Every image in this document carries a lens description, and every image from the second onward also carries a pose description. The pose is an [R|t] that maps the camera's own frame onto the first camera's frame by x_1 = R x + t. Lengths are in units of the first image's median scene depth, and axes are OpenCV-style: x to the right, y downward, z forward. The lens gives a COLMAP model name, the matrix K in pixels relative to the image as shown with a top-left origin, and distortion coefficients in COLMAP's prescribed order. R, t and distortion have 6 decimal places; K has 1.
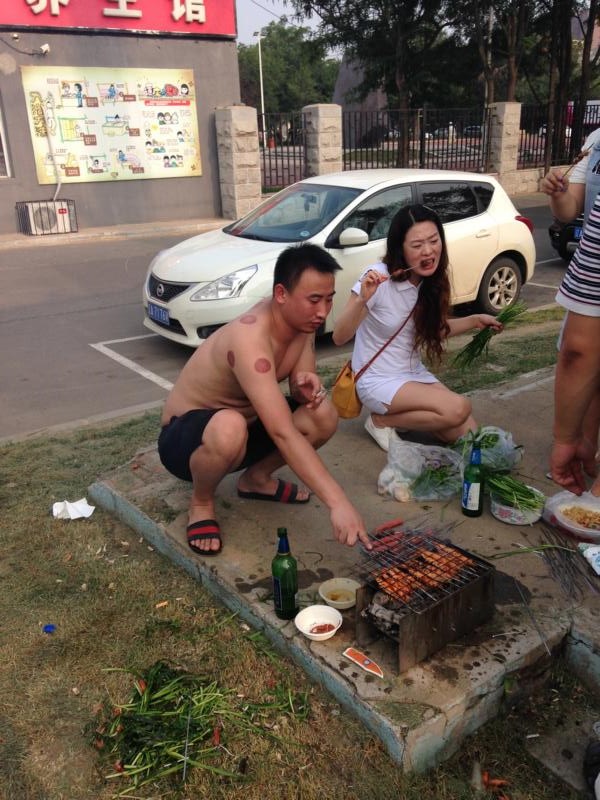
lens RADIAL K [[747.9, 0, 300.7], [0, 747.9, 404.9], [0, 0, 1]] dist [0.221004, -0.314867]
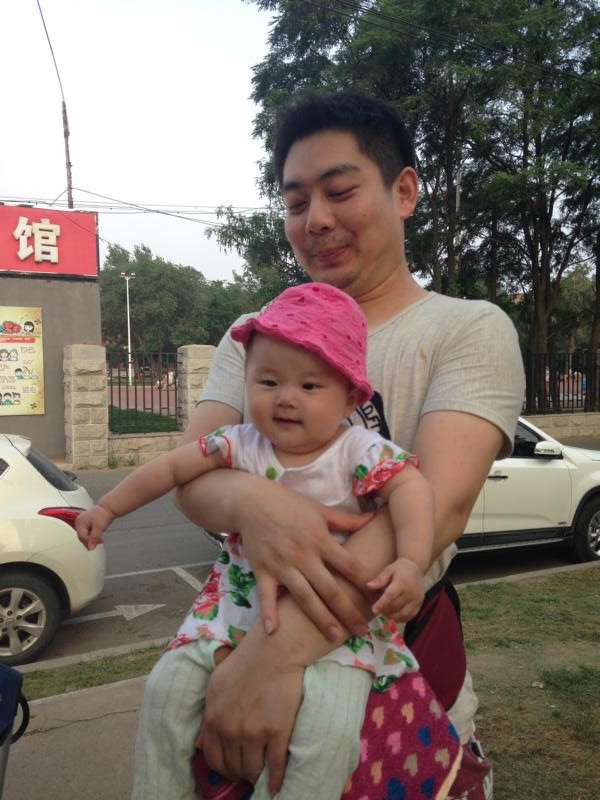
lens RADIAL K [[747.9, 0, 300.7], [0, 747.9, 404.9], [0, 0, 1]] dist [0.221004, -0.314867]
pose [[0.989125, 0.033454, -0.143220, 0.310261], [-0.073388, 0.956161, -0.283497, -0.086050], [0.127457, 0.290924, 0.948218, 0.204689]]
